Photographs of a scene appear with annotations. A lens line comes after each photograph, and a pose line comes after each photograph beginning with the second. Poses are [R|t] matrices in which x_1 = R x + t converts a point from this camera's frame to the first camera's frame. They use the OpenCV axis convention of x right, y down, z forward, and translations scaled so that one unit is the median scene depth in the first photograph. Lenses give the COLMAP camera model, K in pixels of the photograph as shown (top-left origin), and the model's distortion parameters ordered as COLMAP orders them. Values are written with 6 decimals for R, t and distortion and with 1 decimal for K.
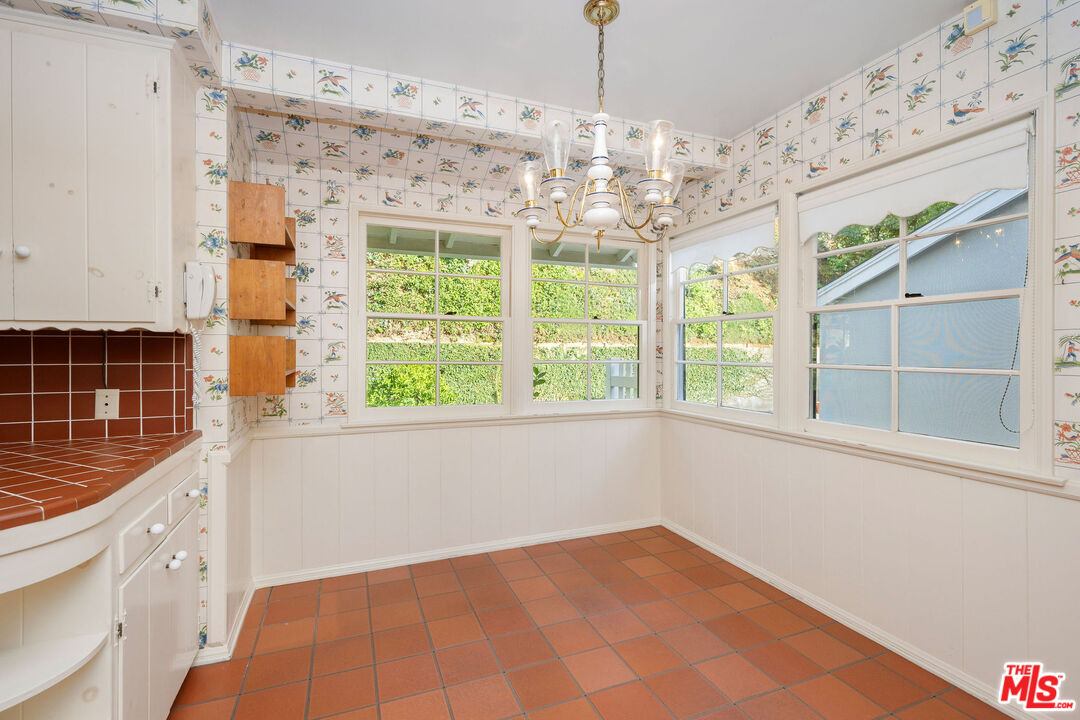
lens RADIAL K [[482.4, 0, 545.6], [0, 482.4, 351.1], [0, 0, 1]] dist [-0.004067, -0.000231]
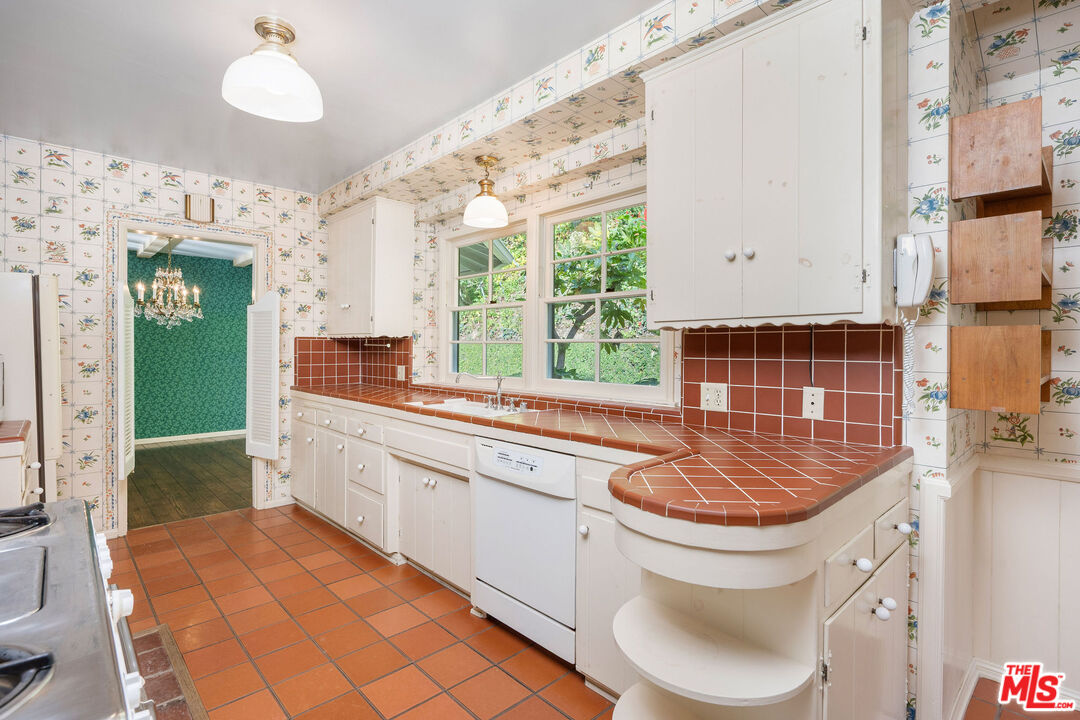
lens RADIAL K [[517.2, 0, 560.0], [0, 517.2, 352.8], [0, 0, 1]] dist [0.002295, 0.000774]
pose [[0.374422, 0.012362, -0.927176, -0.147699], [-0.004672, 0.999924, 0.011445, 0.002166], [0.927247, 0.000046, 0.374451, 0.148890]]
